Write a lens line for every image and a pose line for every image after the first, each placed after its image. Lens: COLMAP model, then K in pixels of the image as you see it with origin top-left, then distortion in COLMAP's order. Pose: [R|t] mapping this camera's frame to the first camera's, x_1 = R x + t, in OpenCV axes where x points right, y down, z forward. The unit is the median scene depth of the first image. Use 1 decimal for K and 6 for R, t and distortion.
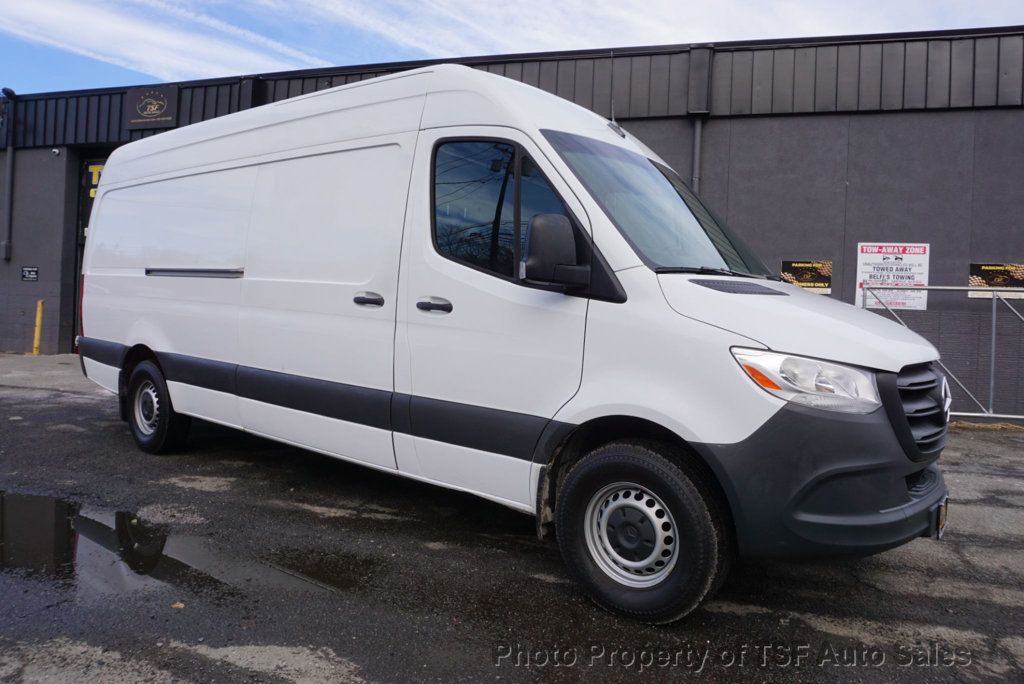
lens RADIAL K [[712.4, 0, 512.0], [0, 712.4, 342.0], [0, 0, 1]] dist [-0.020387, -0.001329]
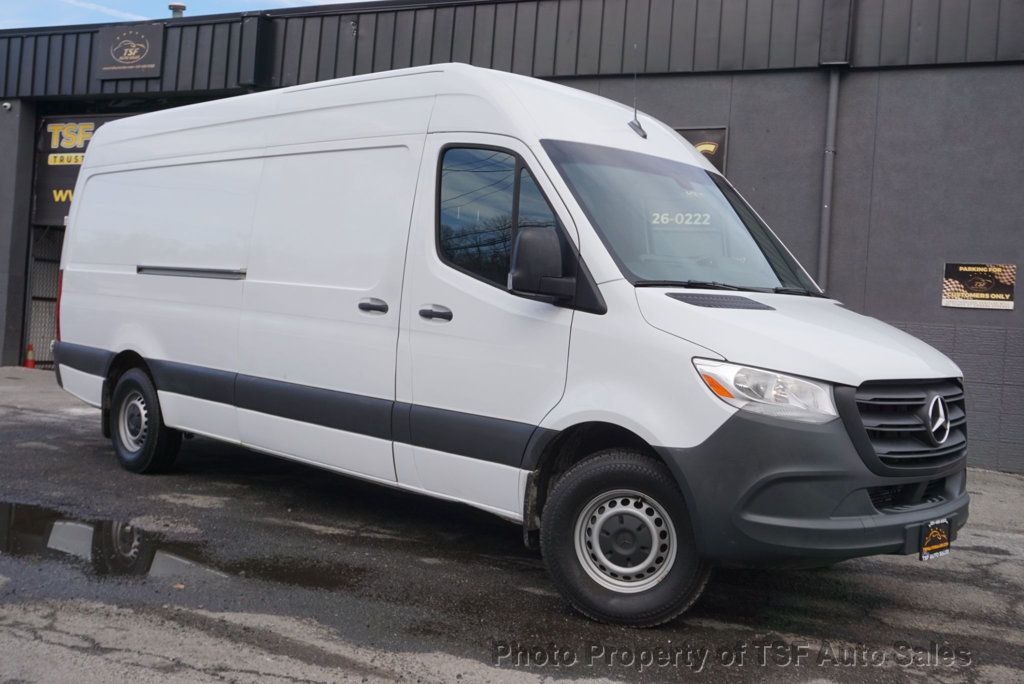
lens RADIAL K [[1058.7, 0, 512.0], [0, 1058.7, 342.0], [0, 0, 1]] dist [0.119370, -0.240933]
pose [[0.994032, 0.022892, -0.106664, 0.128073], [-0.025773, 0.999337, -0.025704, 0.019466], [0.106005, 0.028300, 0.993963, -0.375097]]
